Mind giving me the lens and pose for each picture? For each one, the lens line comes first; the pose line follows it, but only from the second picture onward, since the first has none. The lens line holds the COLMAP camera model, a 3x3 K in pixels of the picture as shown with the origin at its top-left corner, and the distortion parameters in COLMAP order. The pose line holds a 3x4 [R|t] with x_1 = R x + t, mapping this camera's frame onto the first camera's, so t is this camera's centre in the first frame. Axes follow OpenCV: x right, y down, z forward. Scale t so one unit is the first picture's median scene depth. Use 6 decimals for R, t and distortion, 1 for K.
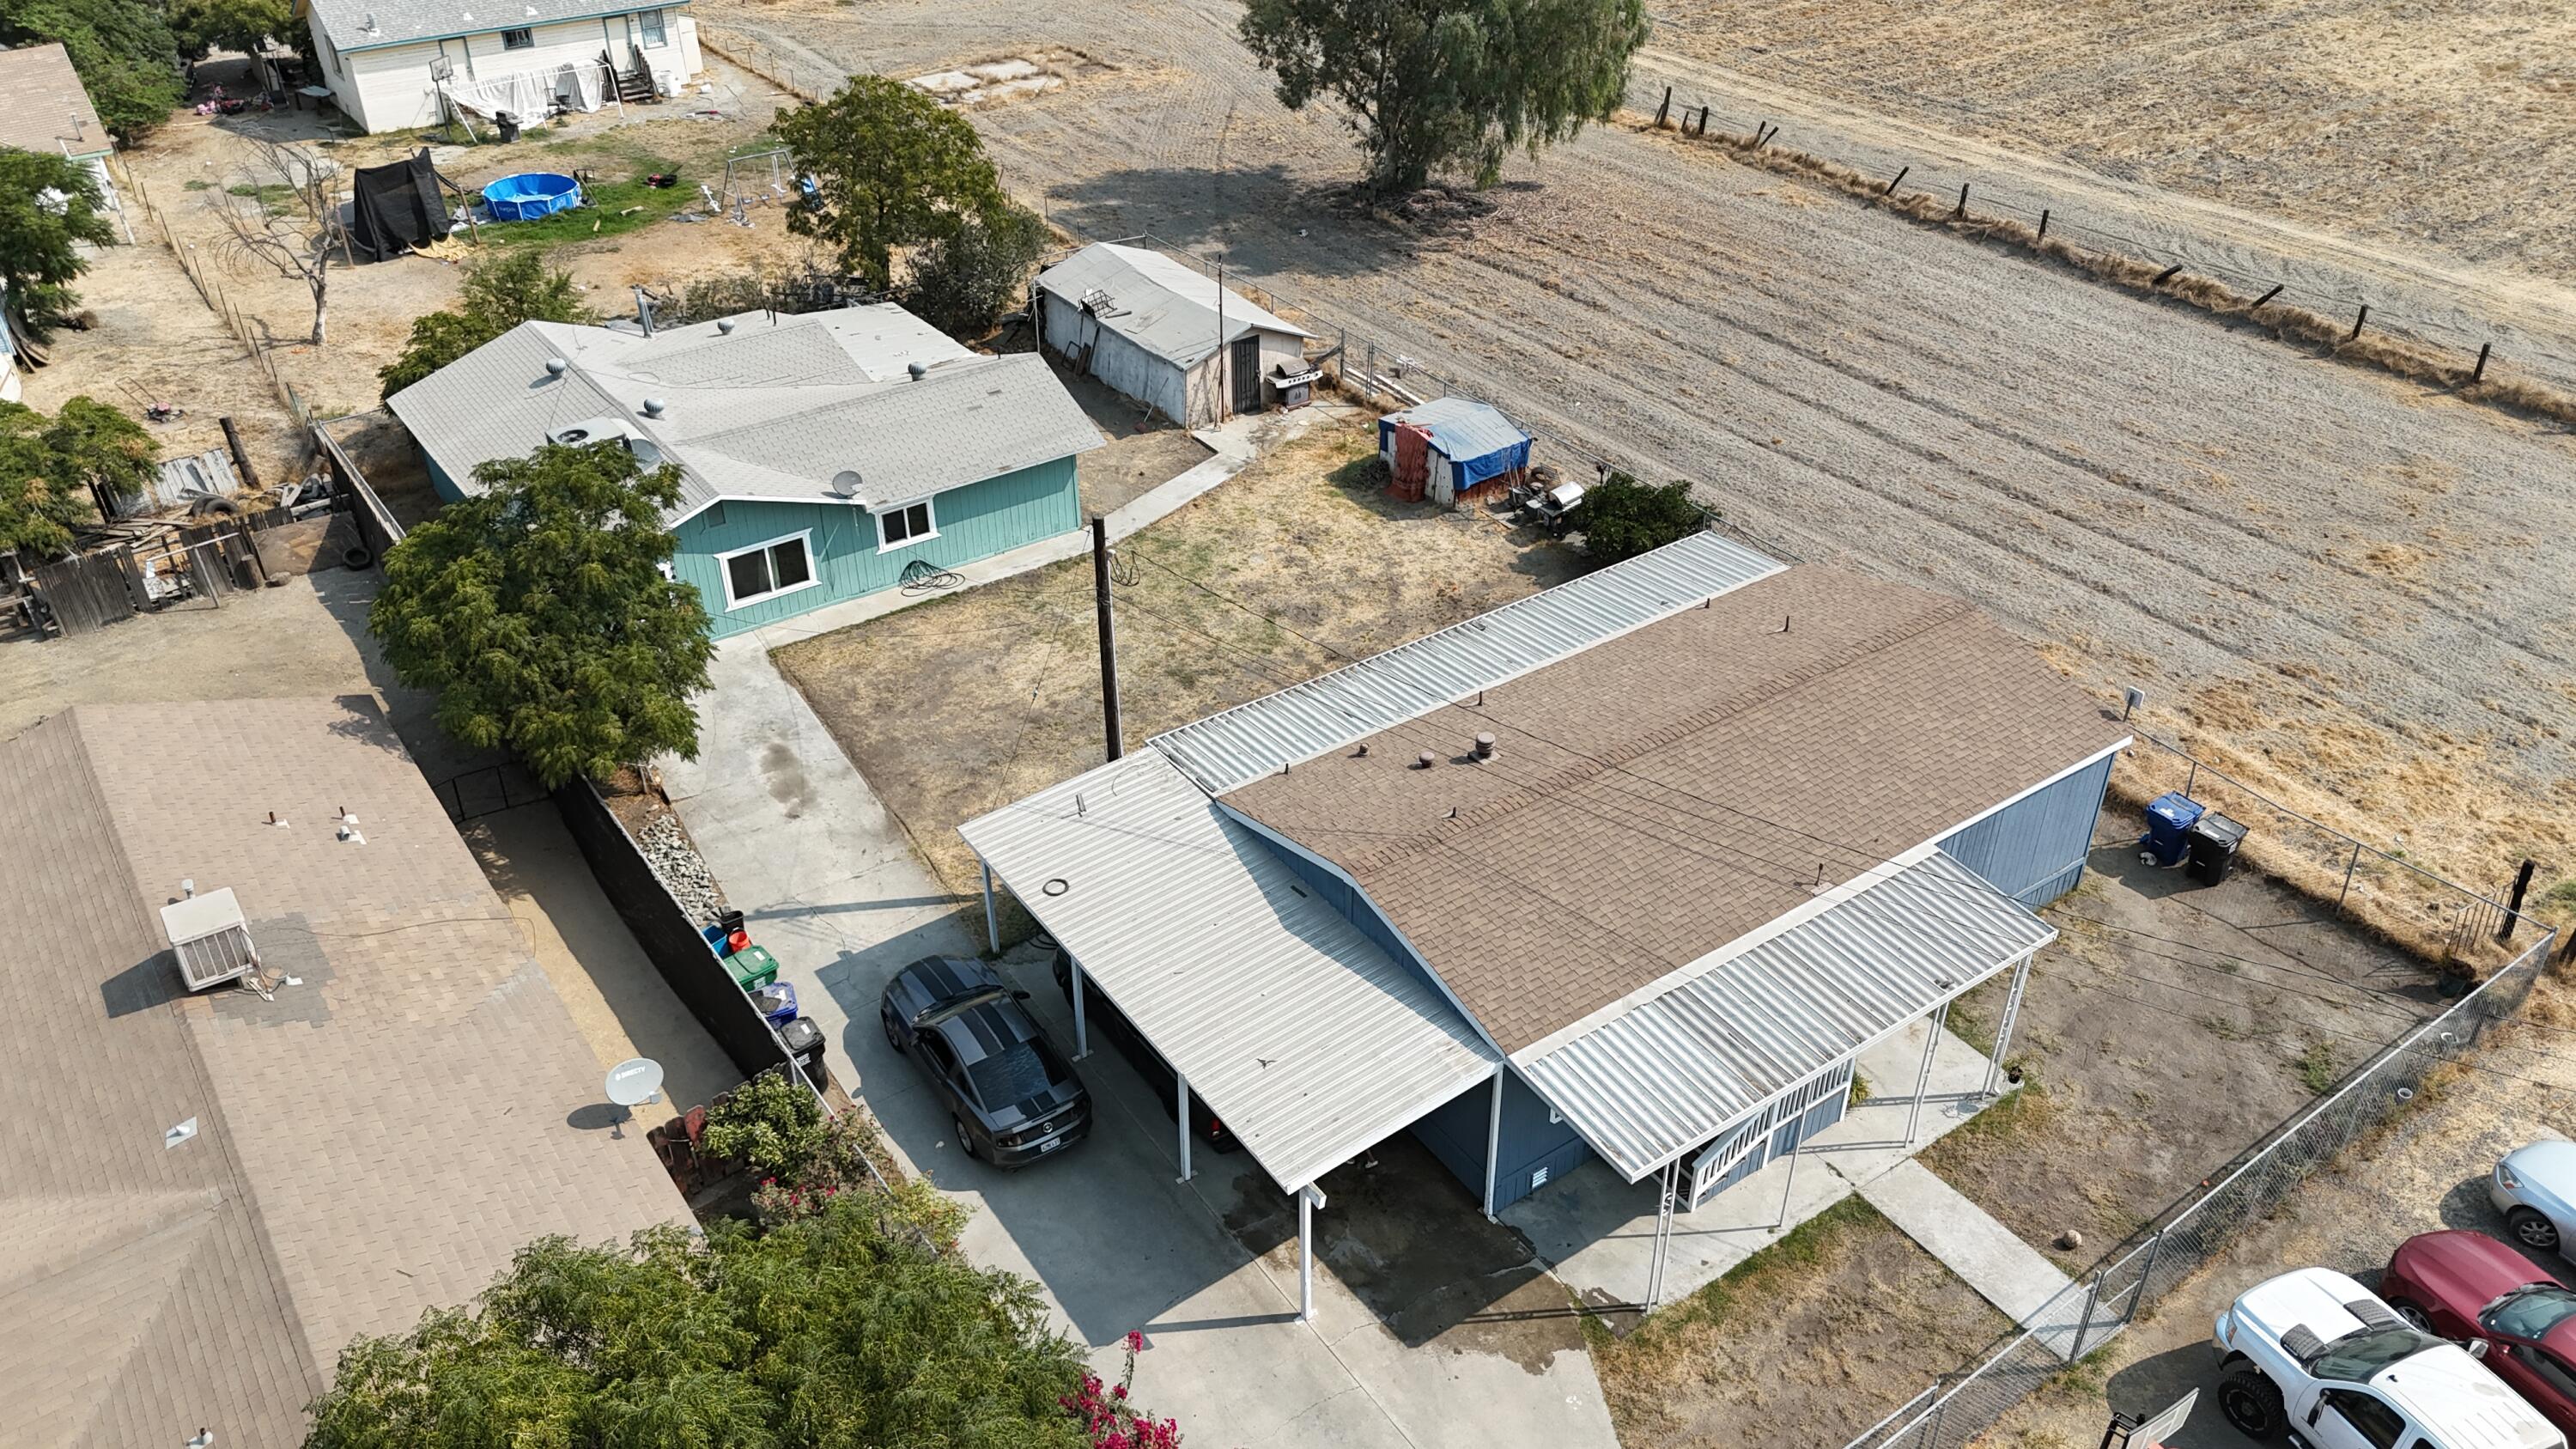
lens RADIAL K [[1897.7, 0, 1289.7], [0, 1897.7, 720.3], [0, 0, 1]] dist [0.060779, -0.056860]
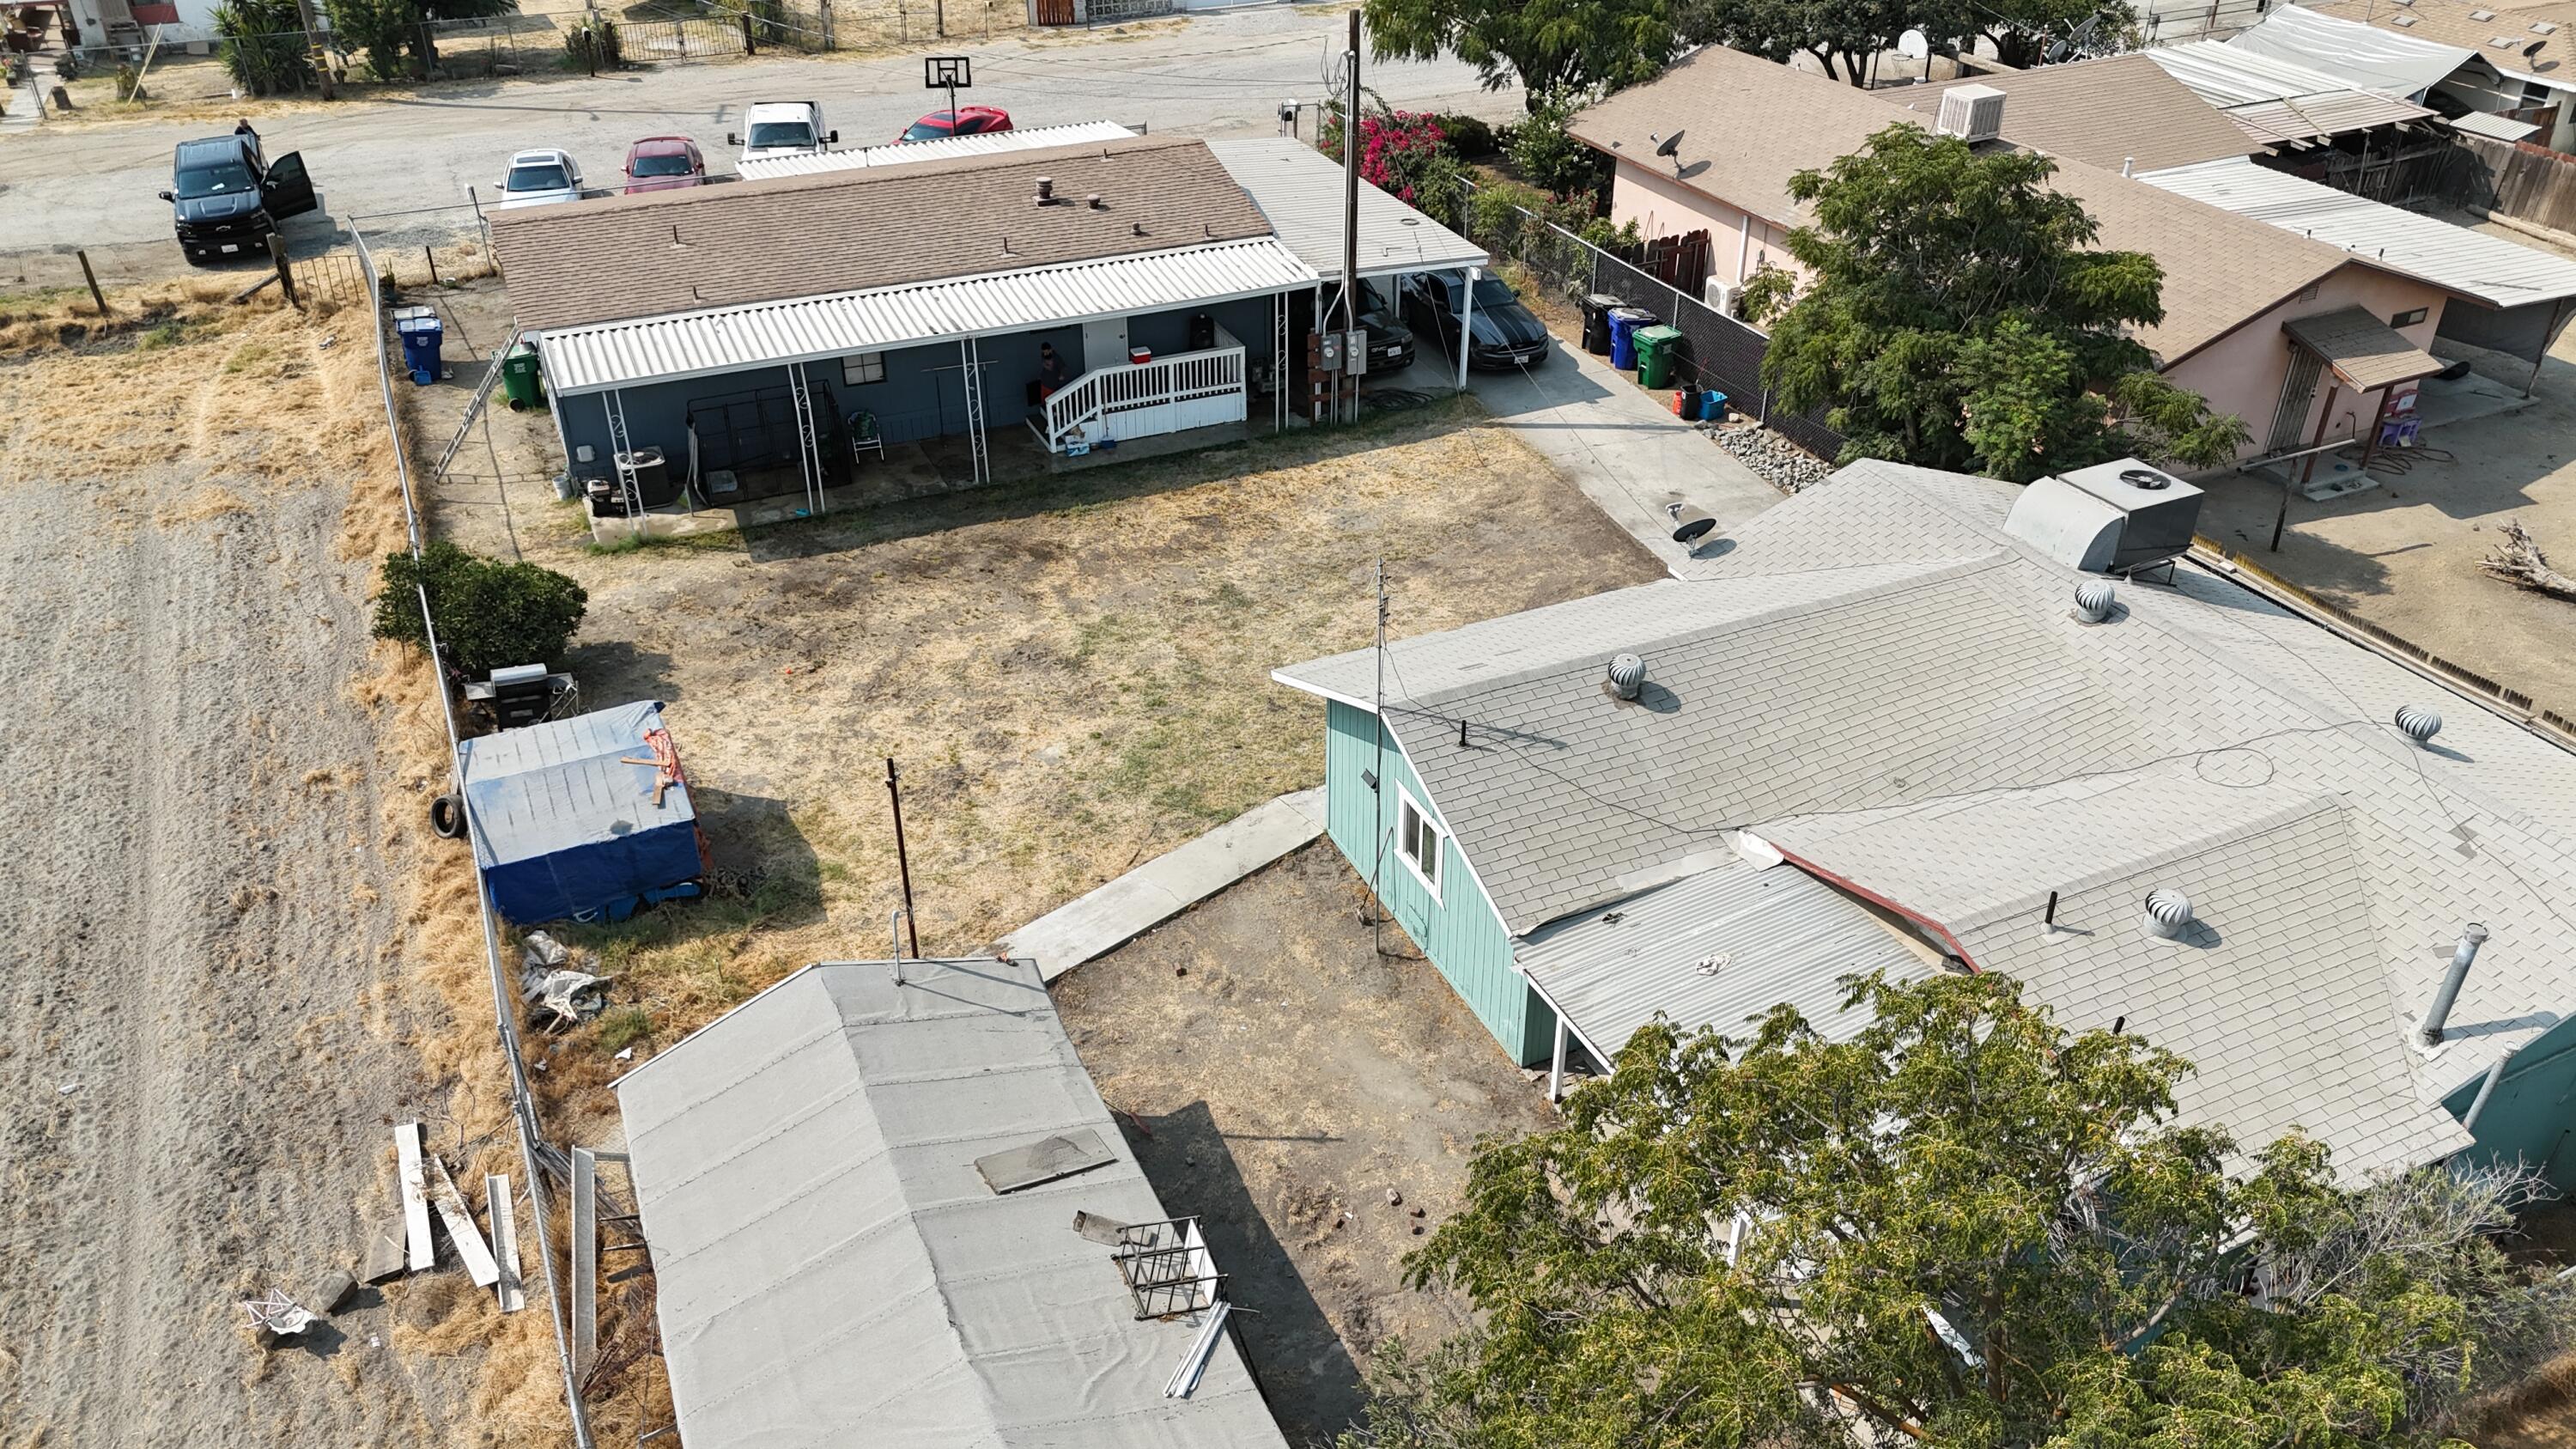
lens RADIAL K [[1897.7, 0, 1292.5], [0, 1897.7, 721.1], [0, 0, 1]] dist [0.060779, -0.056860]
pose [[-0.982391, -0.098076, 0.159023, -0.181744], [0.103480, 0.423048, 0.900179, -0.604391], [-0.155561, 0.900784, -0.405450, 1.176518]]
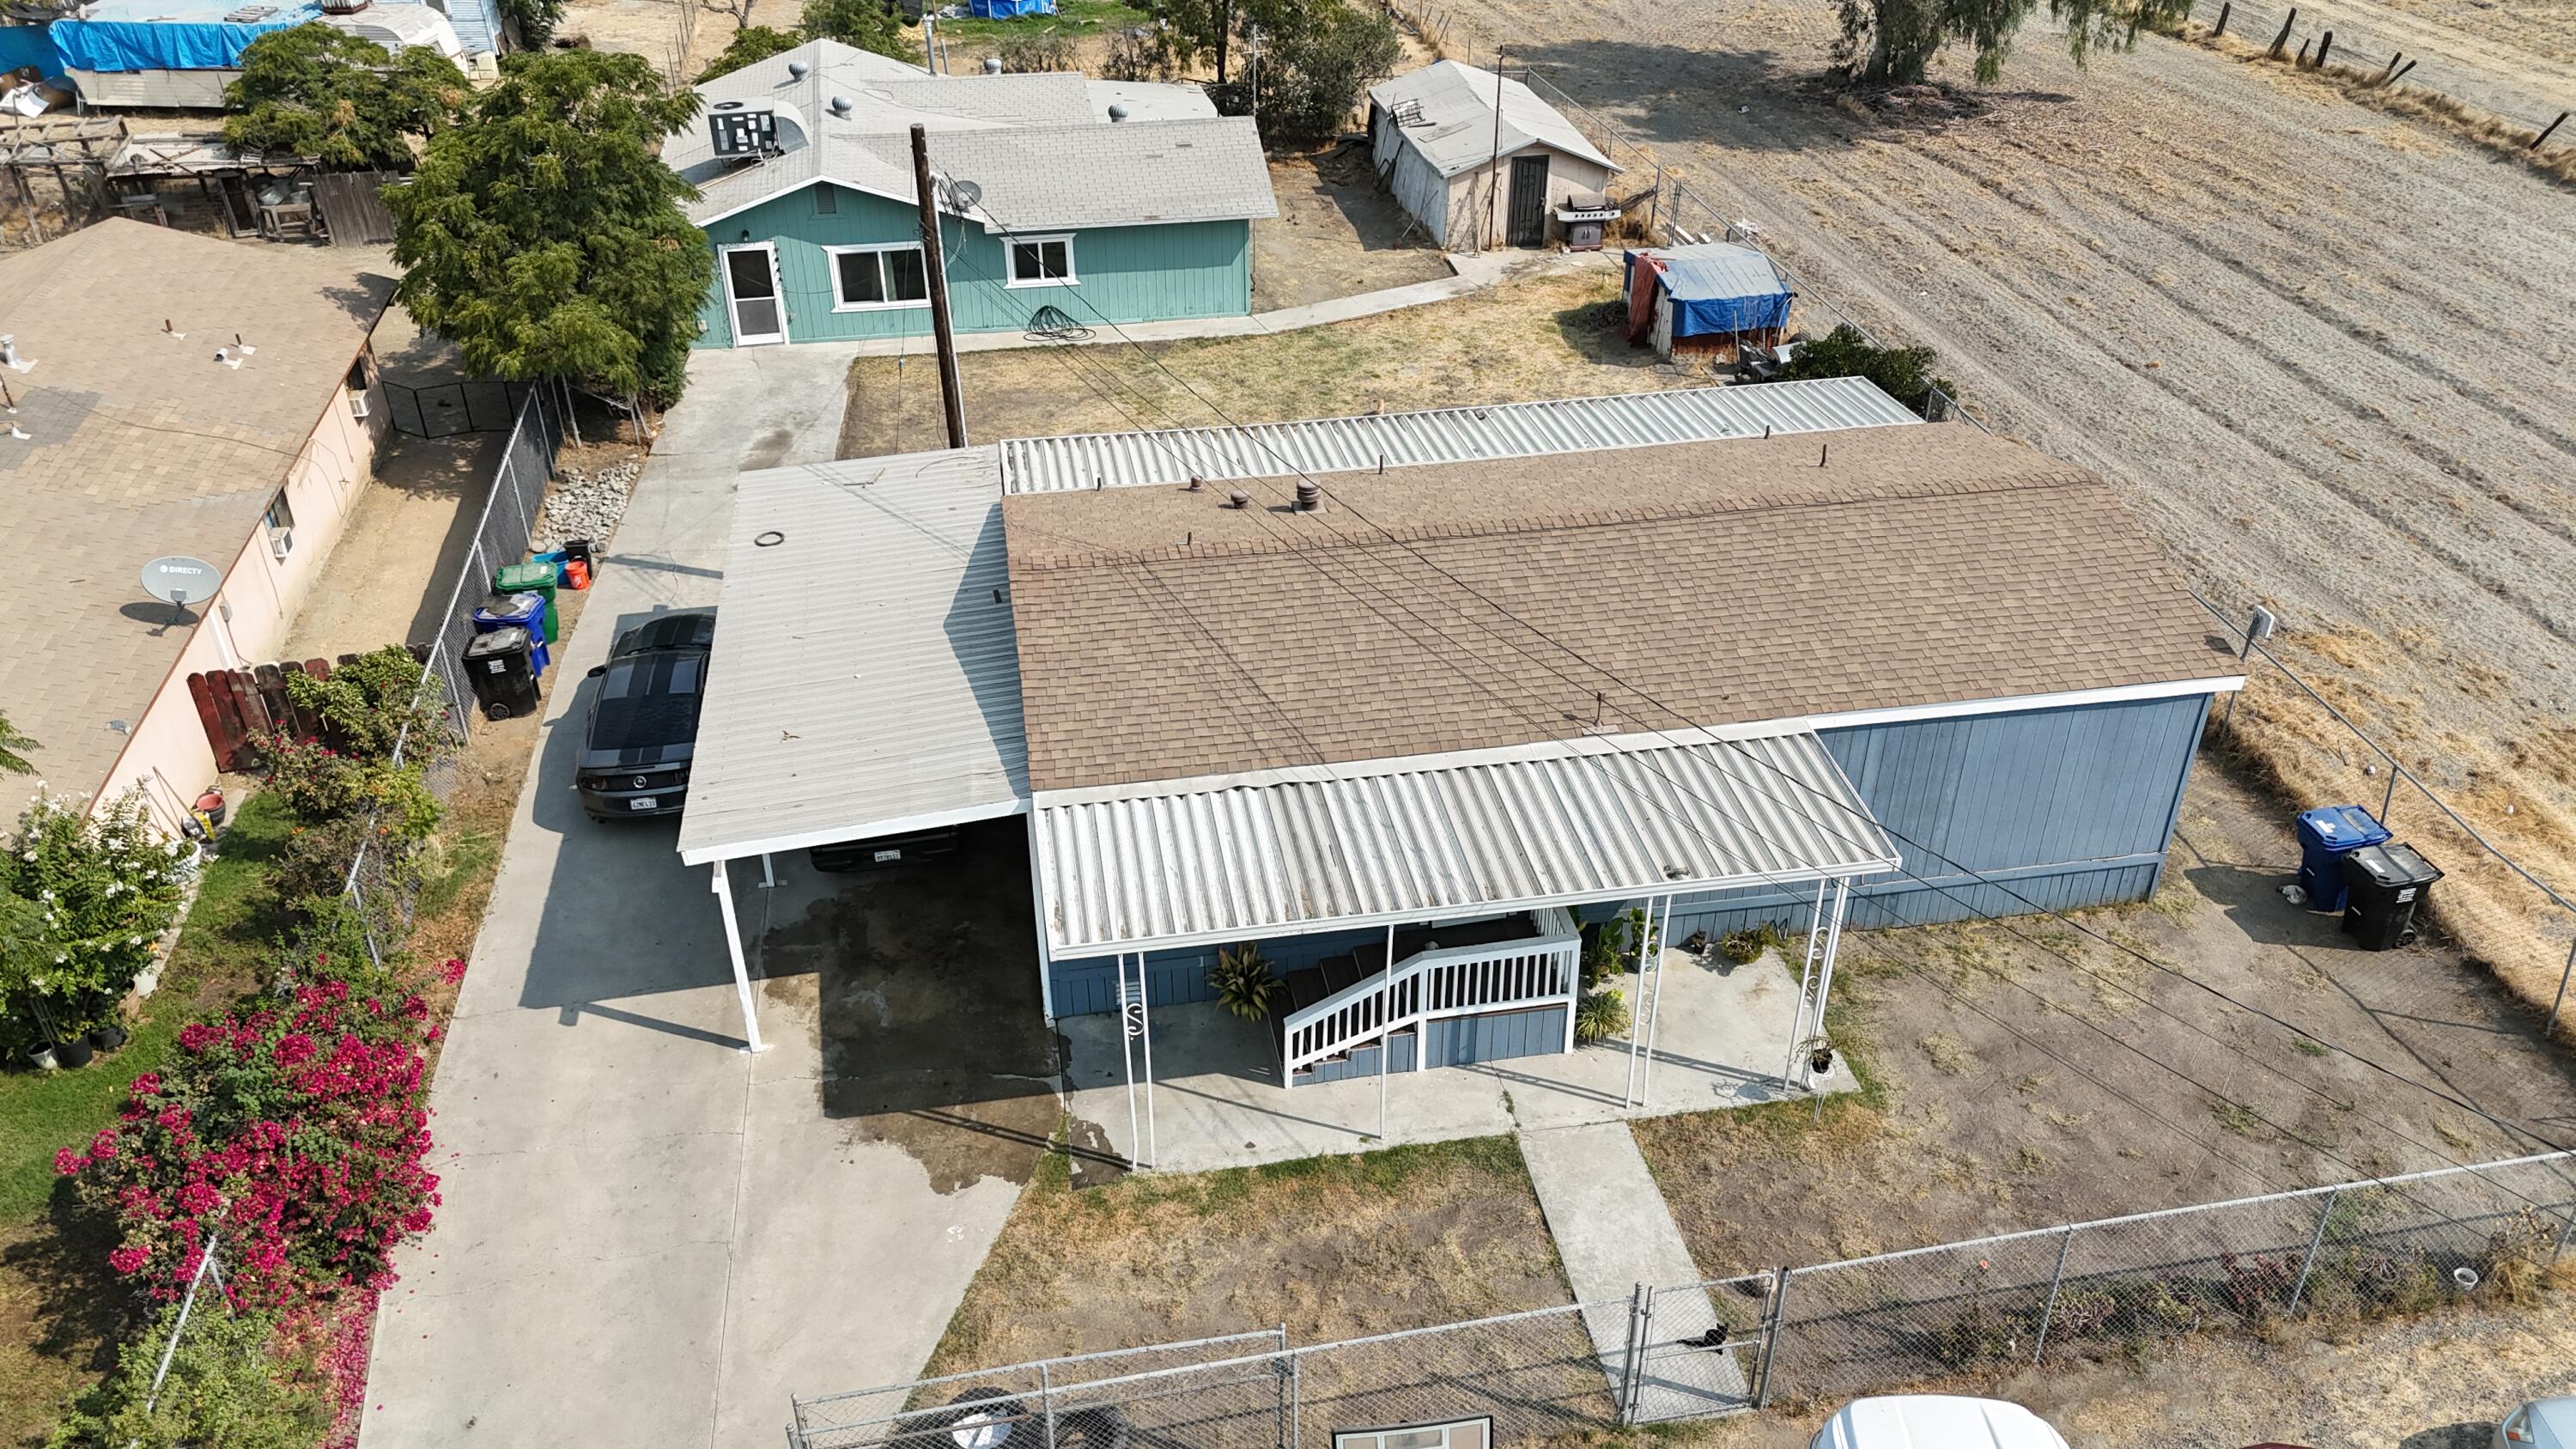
lens RADIAL K [[1897.7, 0, 1288.3], [0, 1897.7, 727.2], [0, 0, 1]] dist [0.060779, -0.056860]
pose [[0.906221, 0.225891, -0.357402, 0.266503], [-0.232243, 0.972319, 0.025670, 0.060033], [0.353307, 0.059741, 0.933598, 0.177509]]
